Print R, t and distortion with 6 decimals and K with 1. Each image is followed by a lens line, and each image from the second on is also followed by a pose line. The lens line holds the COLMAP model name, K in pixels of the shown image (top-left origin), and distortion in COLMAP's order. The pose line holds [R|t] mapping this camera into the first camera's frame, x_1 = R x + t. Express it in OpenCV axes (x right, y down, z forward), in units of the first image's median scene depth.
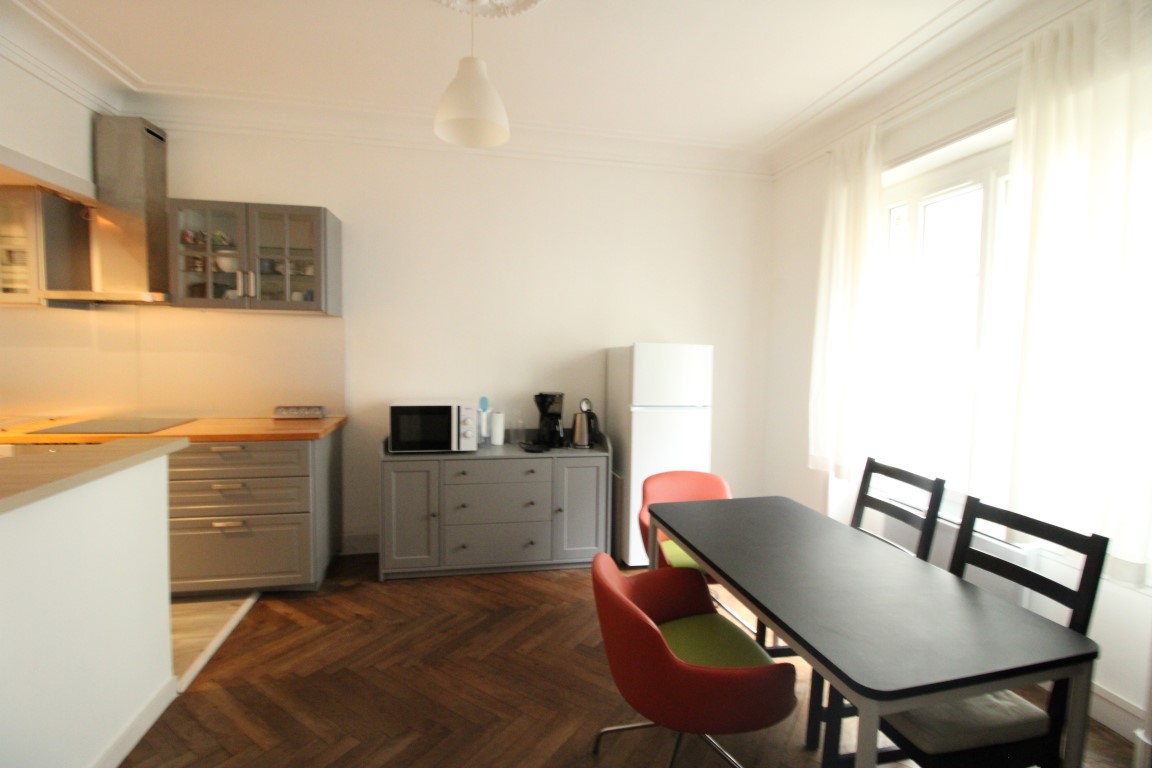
lens RADIAL K [[532.3, 0, 575.3], [0, 532.3, 374.2], [0, 0, 1]] dist [-0.001208, -0.013059]
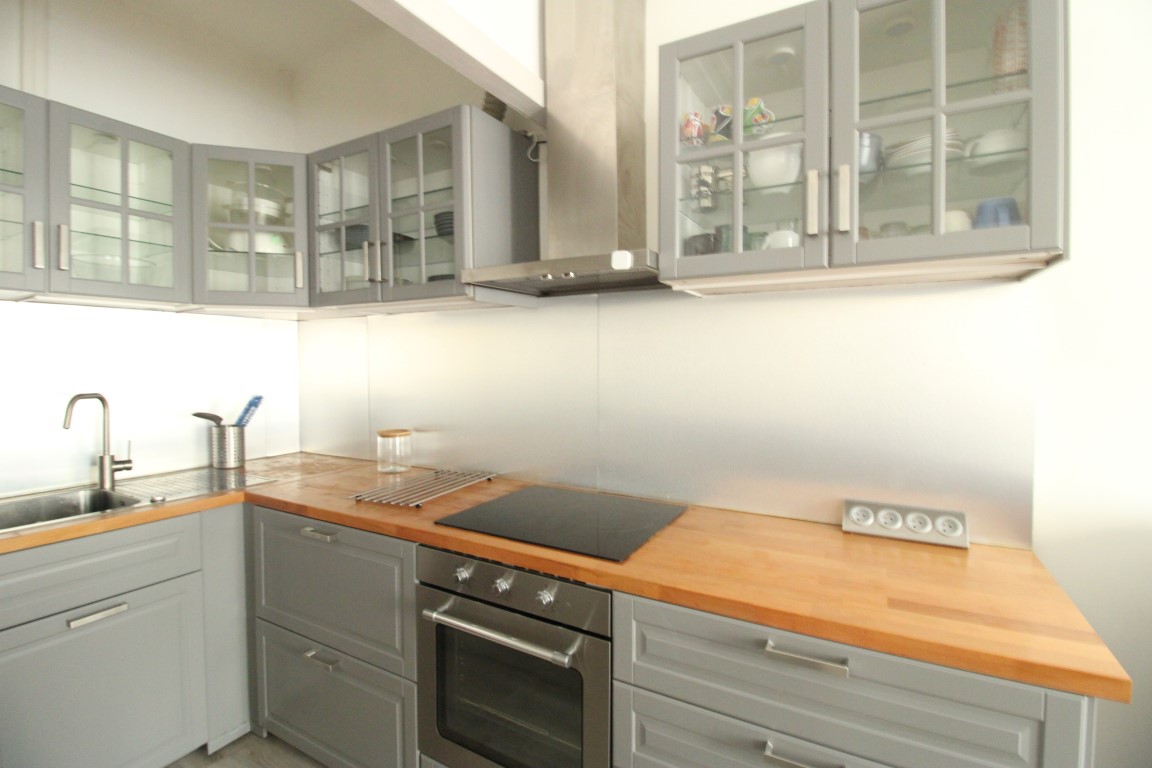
lens RADIAL K [[532.3, 0, 575.3], [0, 532.3, 374.2], [0, 0, 1]] dist [-0.001208, -0.013059]
pose [[0.758051, 0.001938, -0.652193, -0.500115], [-0.020682, 0.999564, -0.021069, -0.032164], [0.651868, 0.029461, 0.757760, 0.581891]]
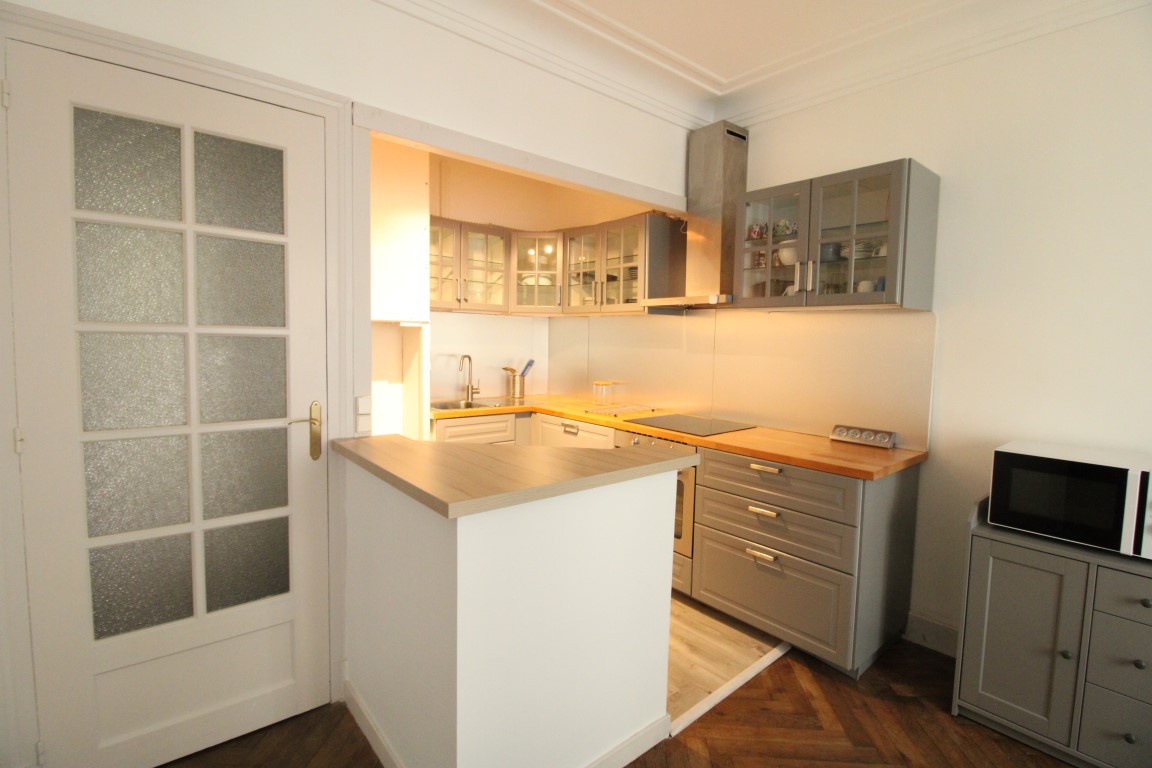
lens RADIAL K [[532.3, 0, 575.3], [0, 532.3, 374.2], [0, 0, 1]] dist [-0.001208, -0.013059]
pose [[0.486437, 0.054531, -0.872013, -0.053960], [-0.061075, 0.997731, 0.028324, -0.017632], [0.871579, 0.039480, 0.488663, 0.275791]]
